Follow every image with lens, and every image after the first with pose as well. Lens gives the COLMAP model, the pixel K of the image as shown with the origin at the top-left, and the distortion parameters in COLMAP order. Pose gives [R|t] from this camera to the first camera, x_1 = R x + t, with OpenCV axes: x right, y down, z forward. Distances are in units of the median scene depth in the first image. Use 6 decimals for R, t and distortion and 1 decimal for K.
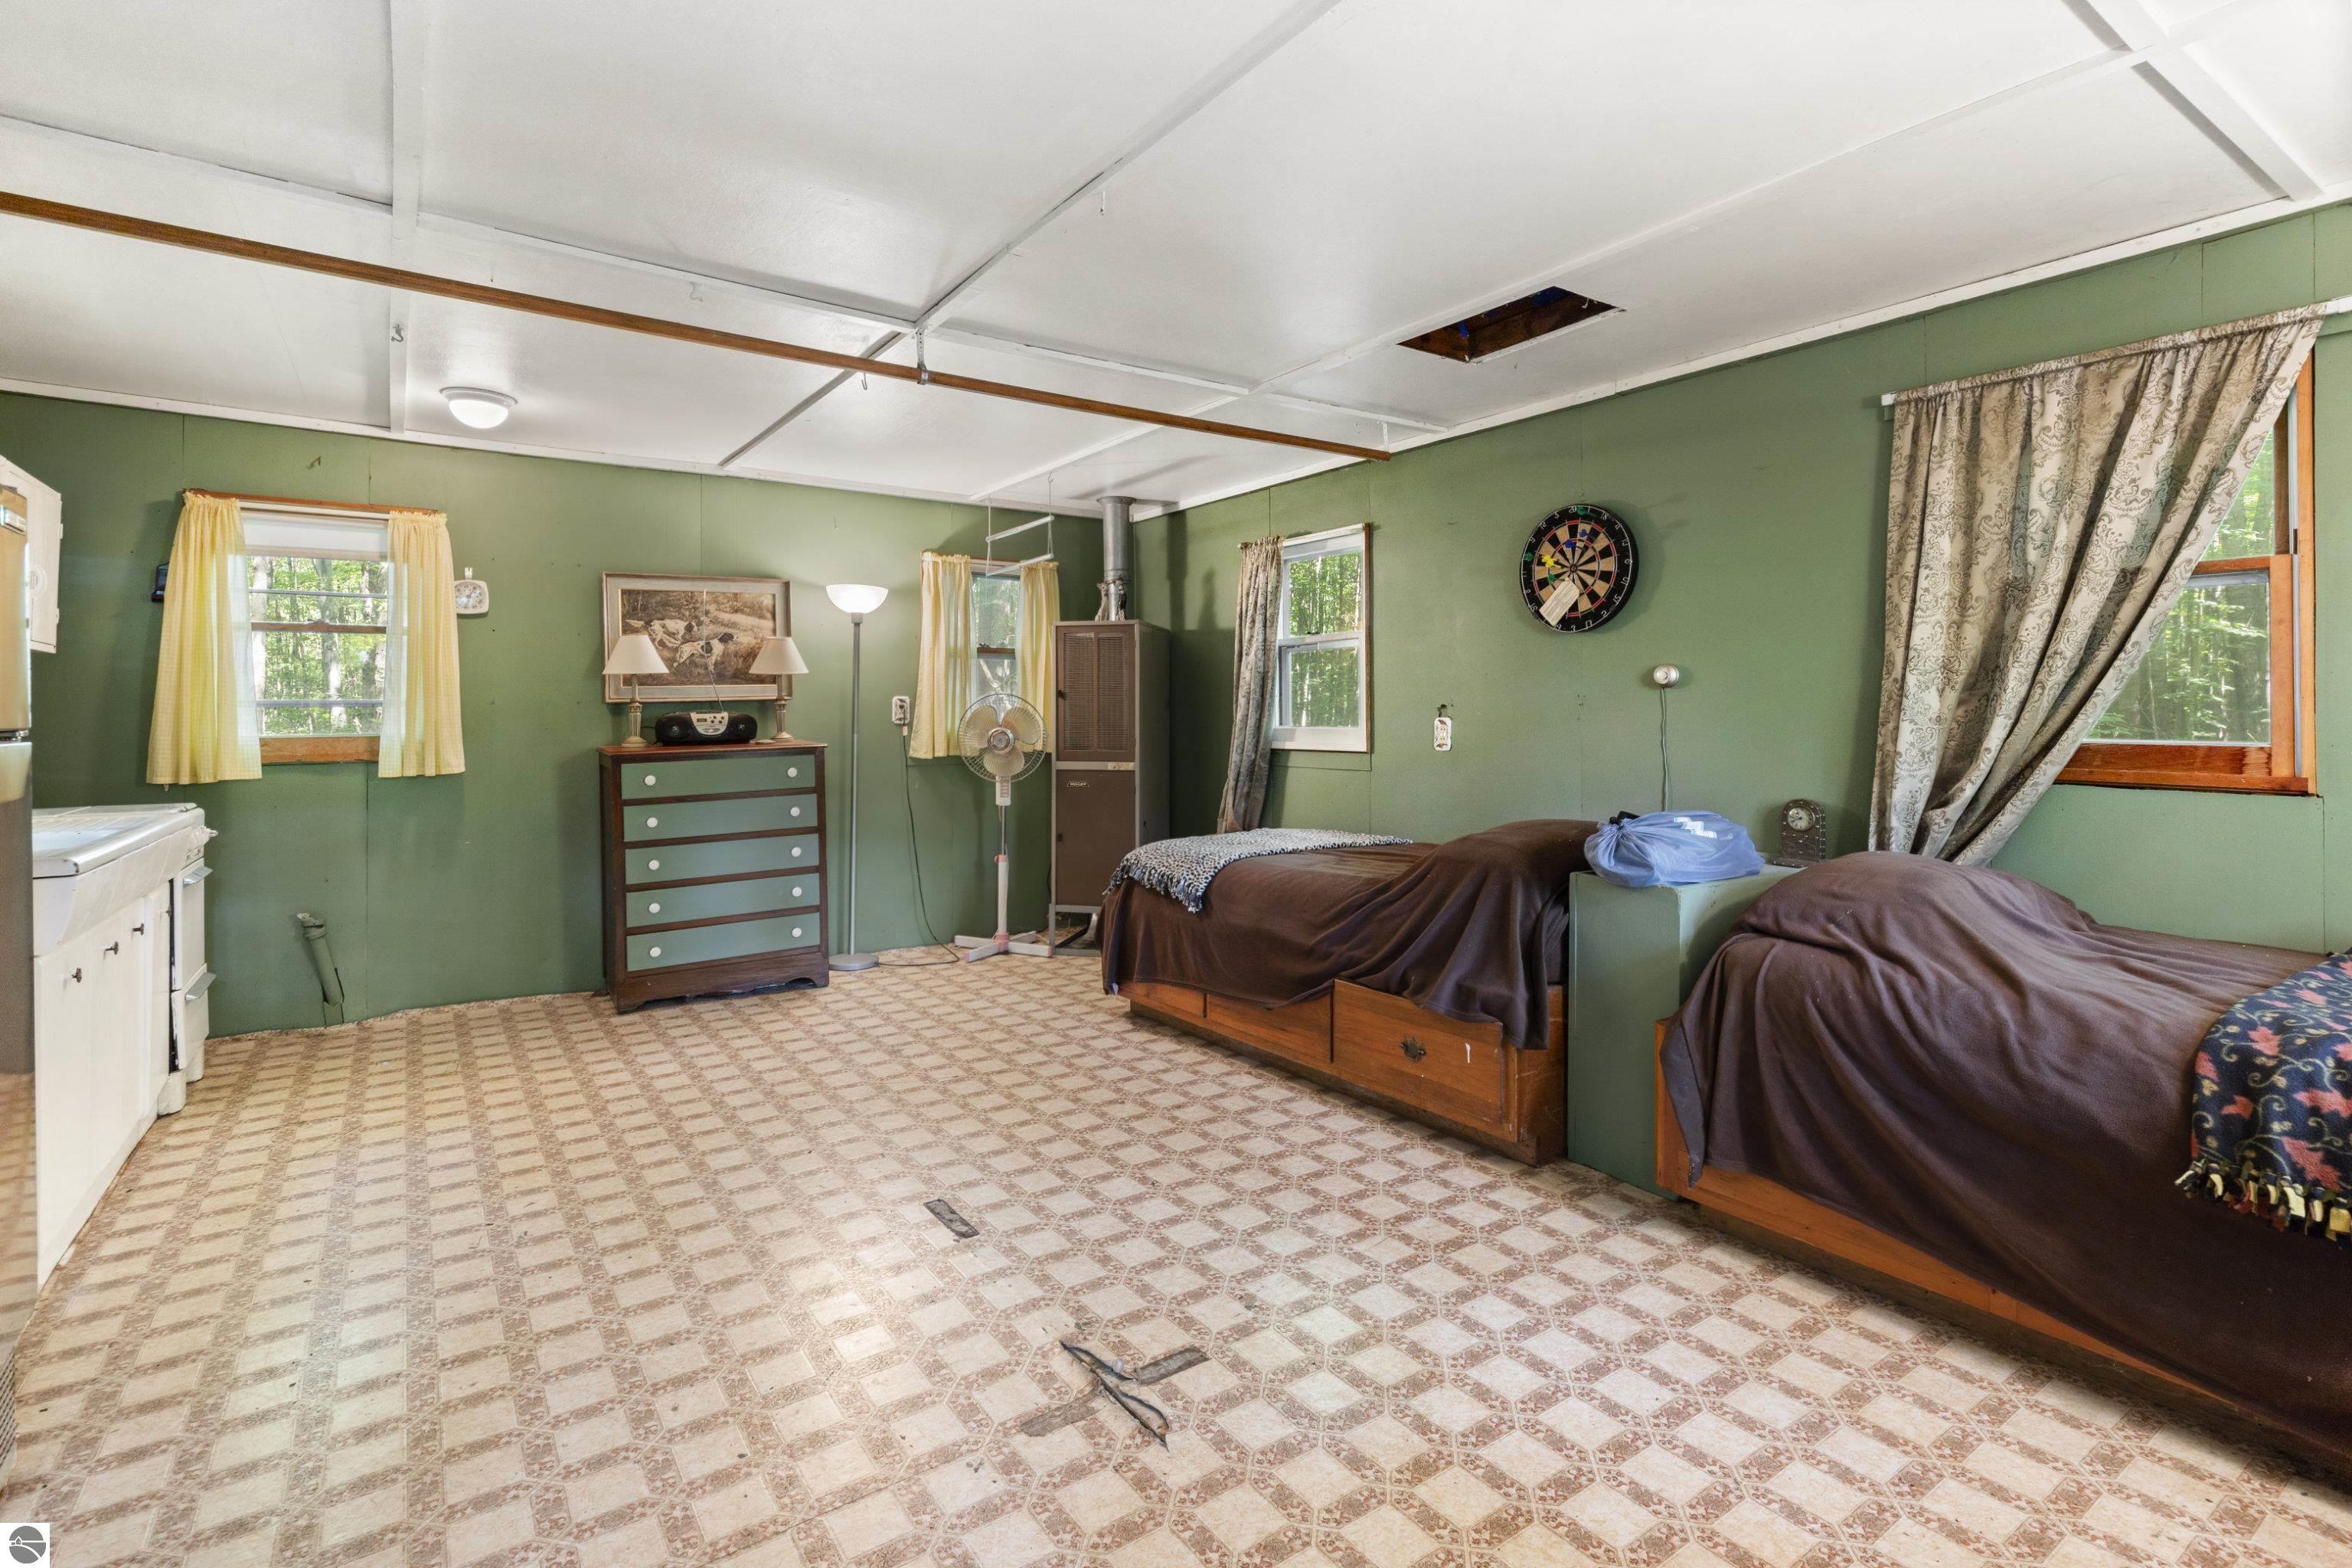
lens RADIAL K [[1112.4, 0, 1169.2], [0, 1112.4, 694.3], [0, 0, 1]] dist [0.006711, -0.000314]
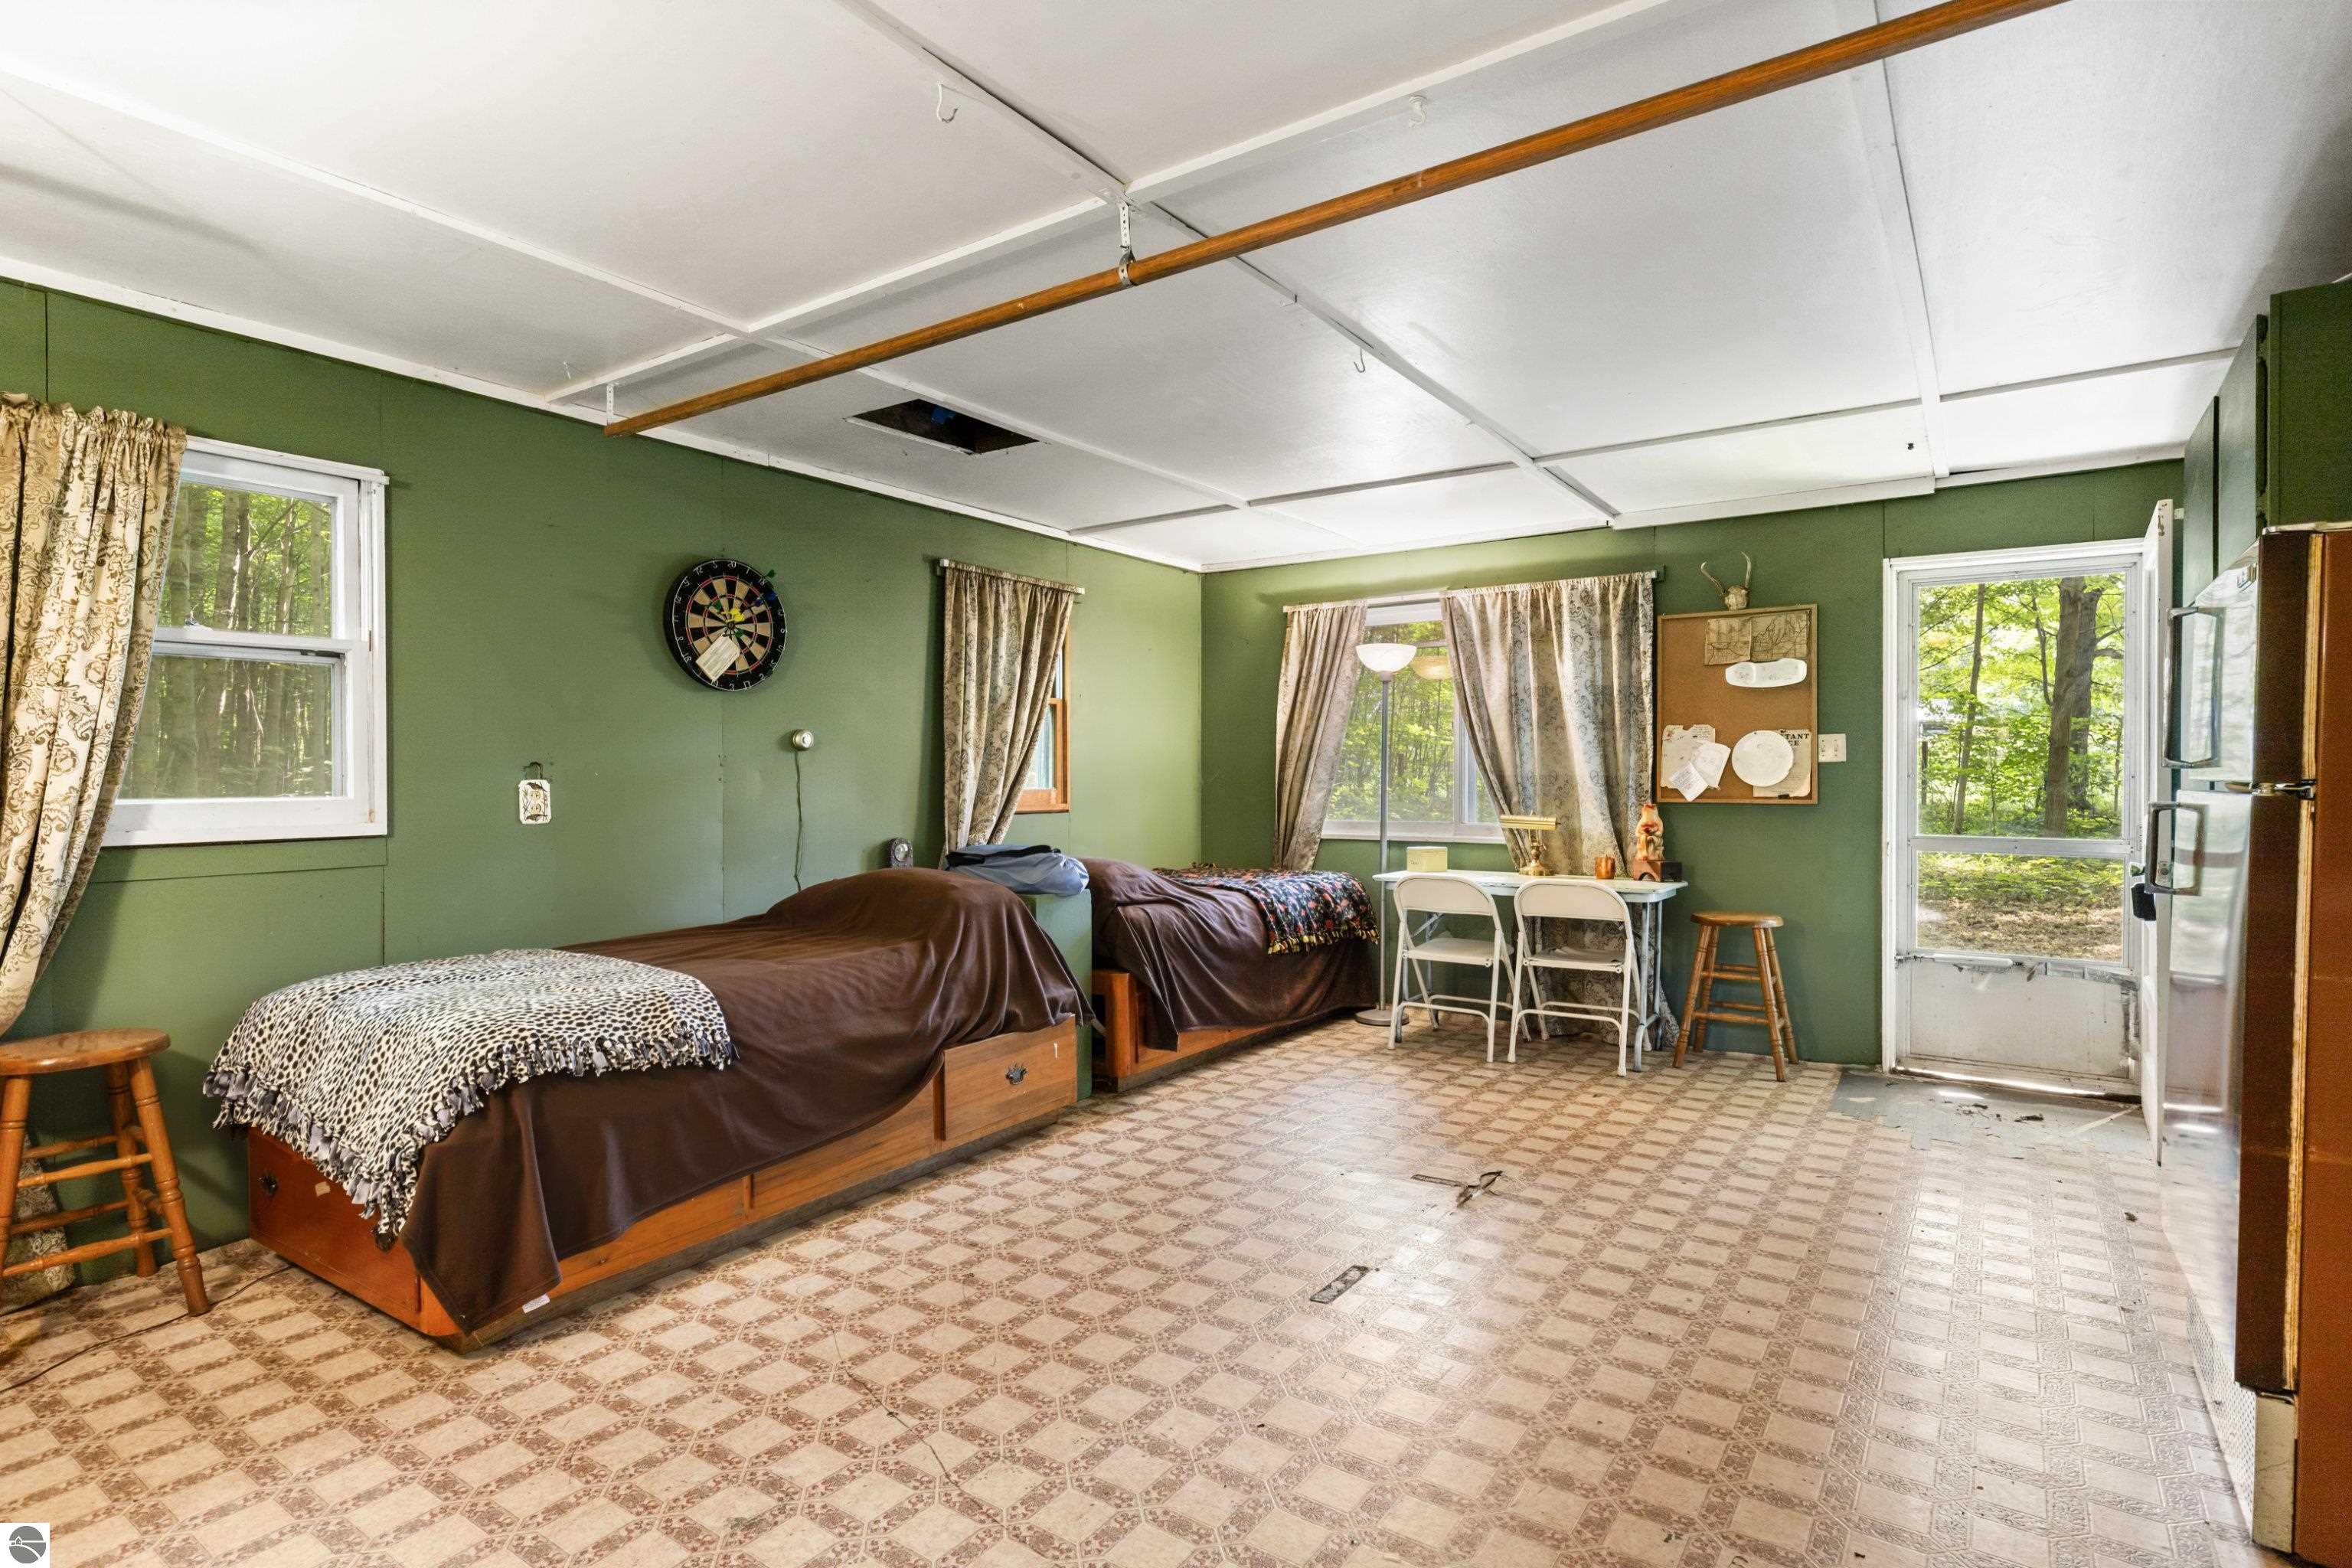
lens RADIAL K [[1182.8, 0, 1167.3], [0, 1182.8, 791.1], [0, 0, 1]] dist [-0.003280, -0.000506]
pose [[-0.349699, -0.008502, 0.936824, -0.665200], [-0.012913, 0.999908, 0.004254, 0.020296], [-0.936773, -0.010610, -0.349776, 0.903144]]
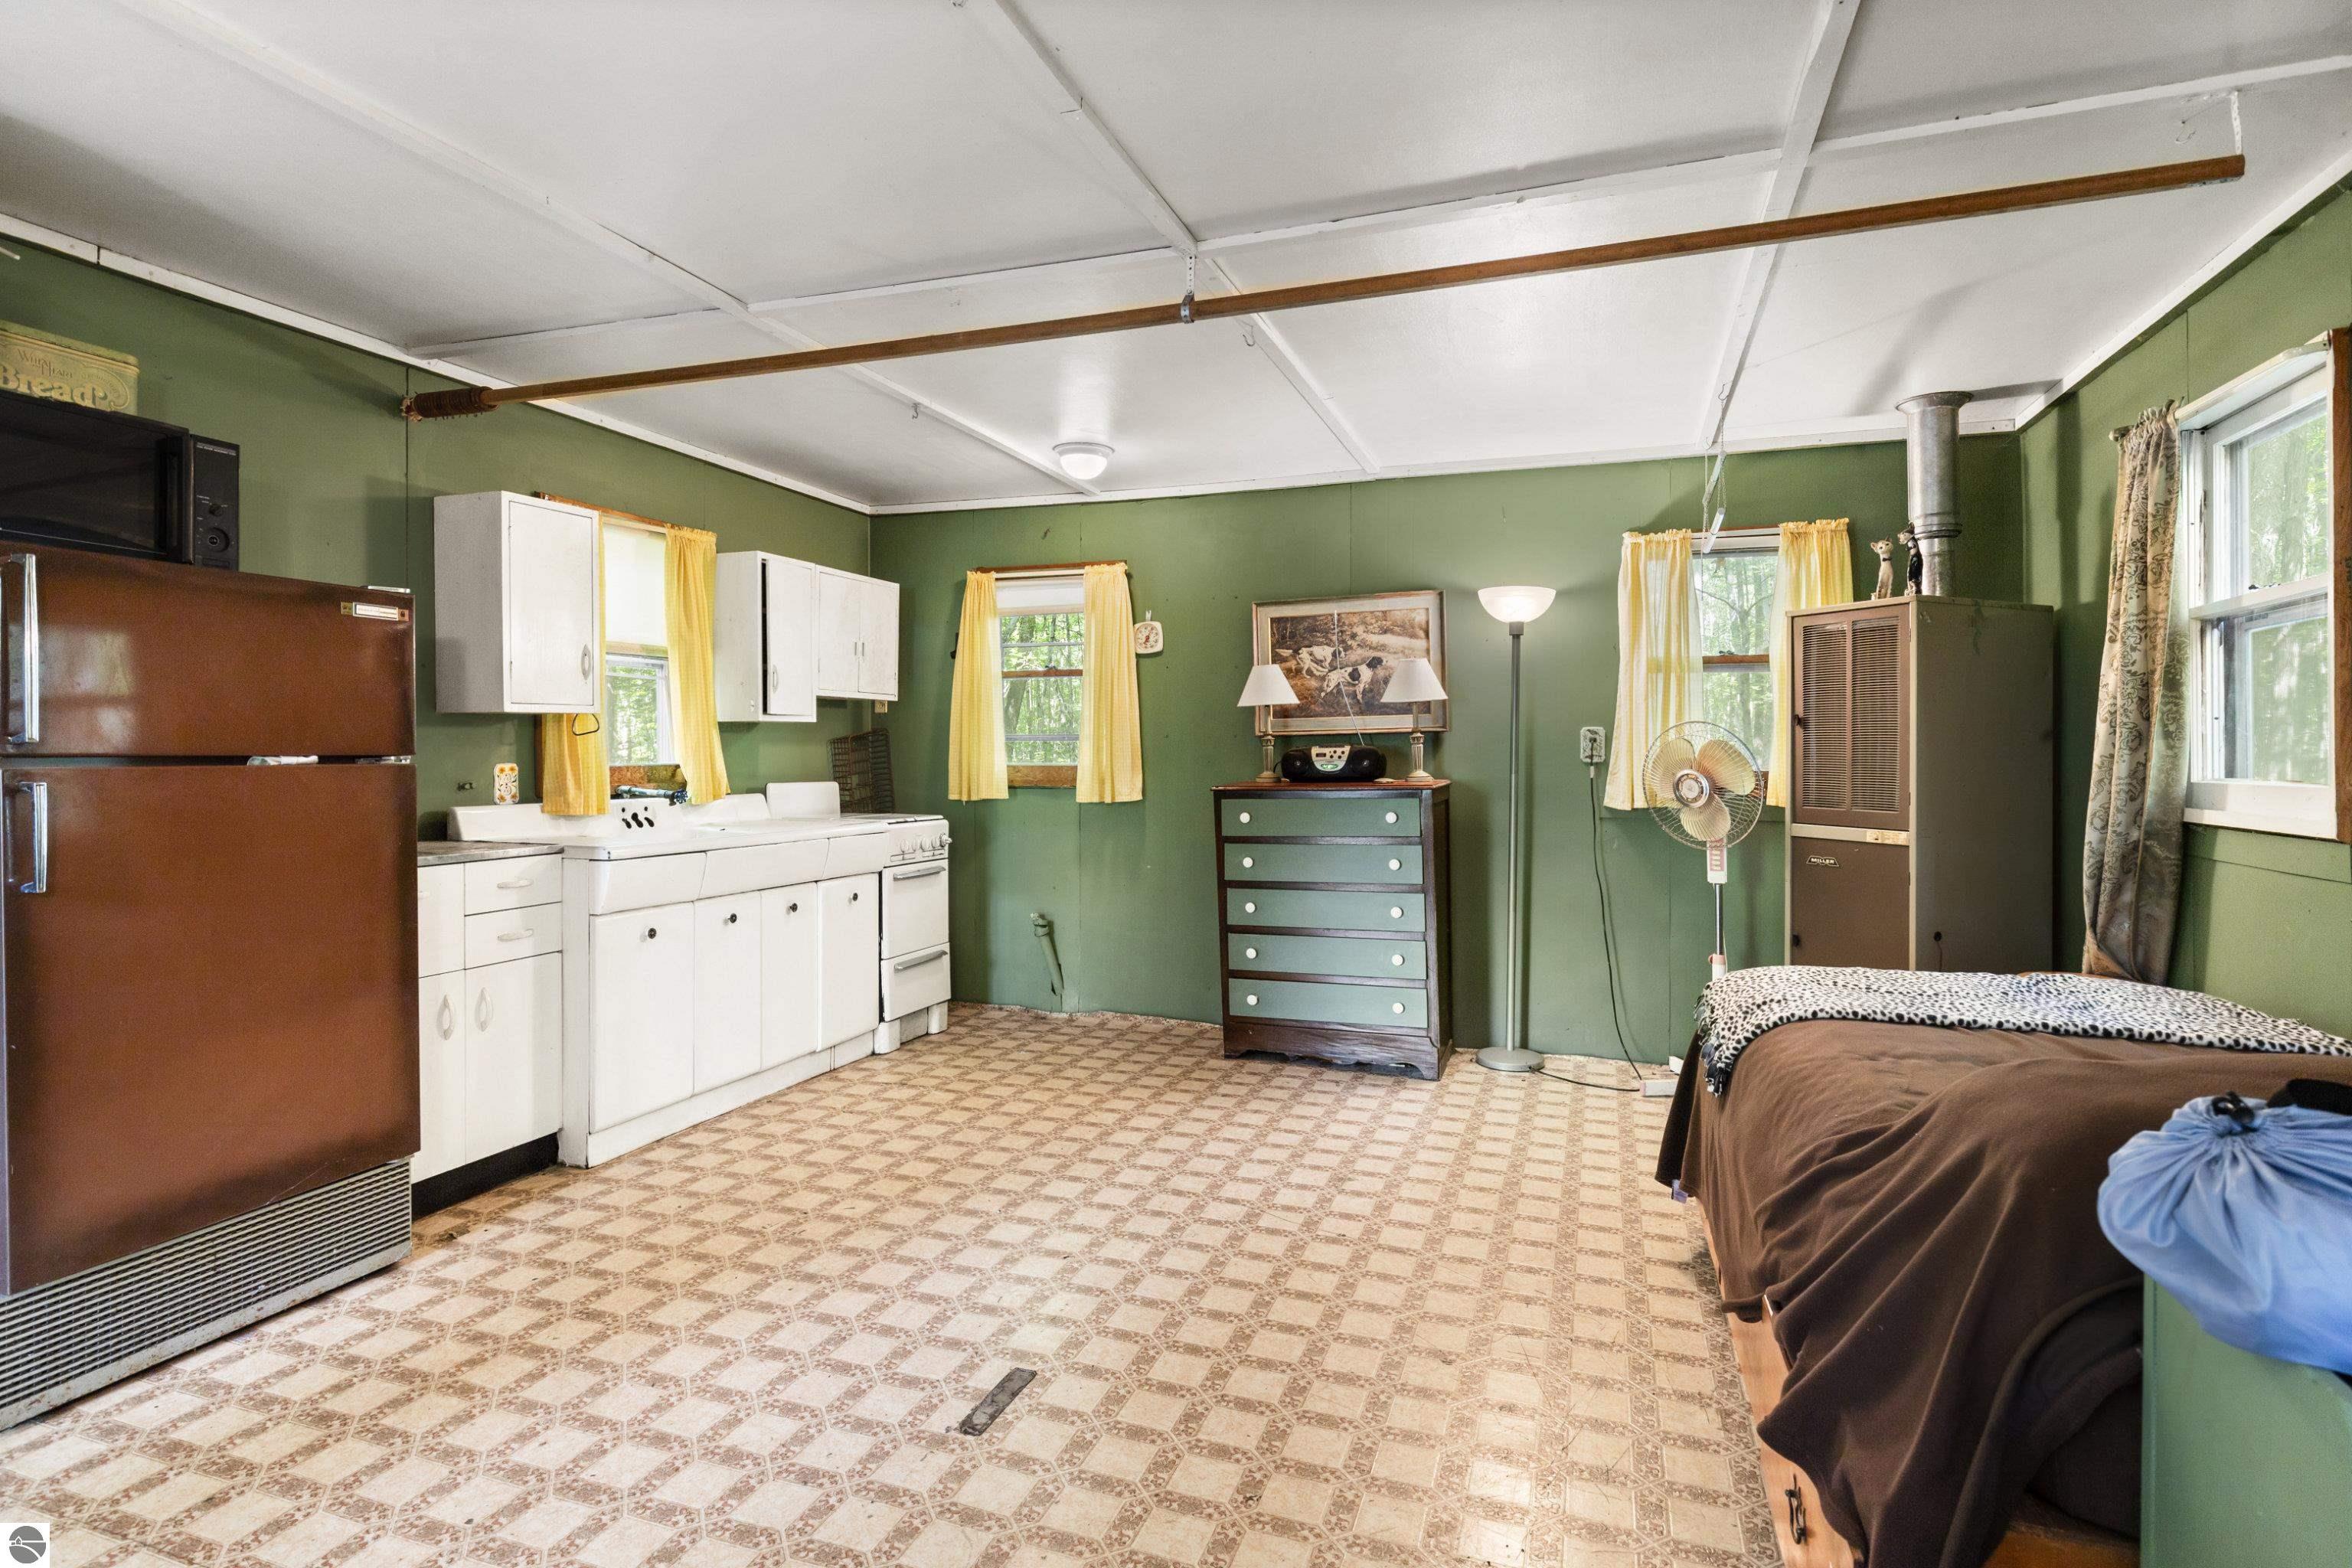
lens RADIAL K [[1182.8, 0, 1155.4], [0, 1182.8, 746.6], [0, 0, 1]] dist [-0.003280, -0.000506]
pose [[0.574592, 0.004622, -0.818427, 0.321701], [0.009838, 0.999873, 0.012554, 0.003175], [0.818381, -0.015265, 0.574474, 0.372170]]
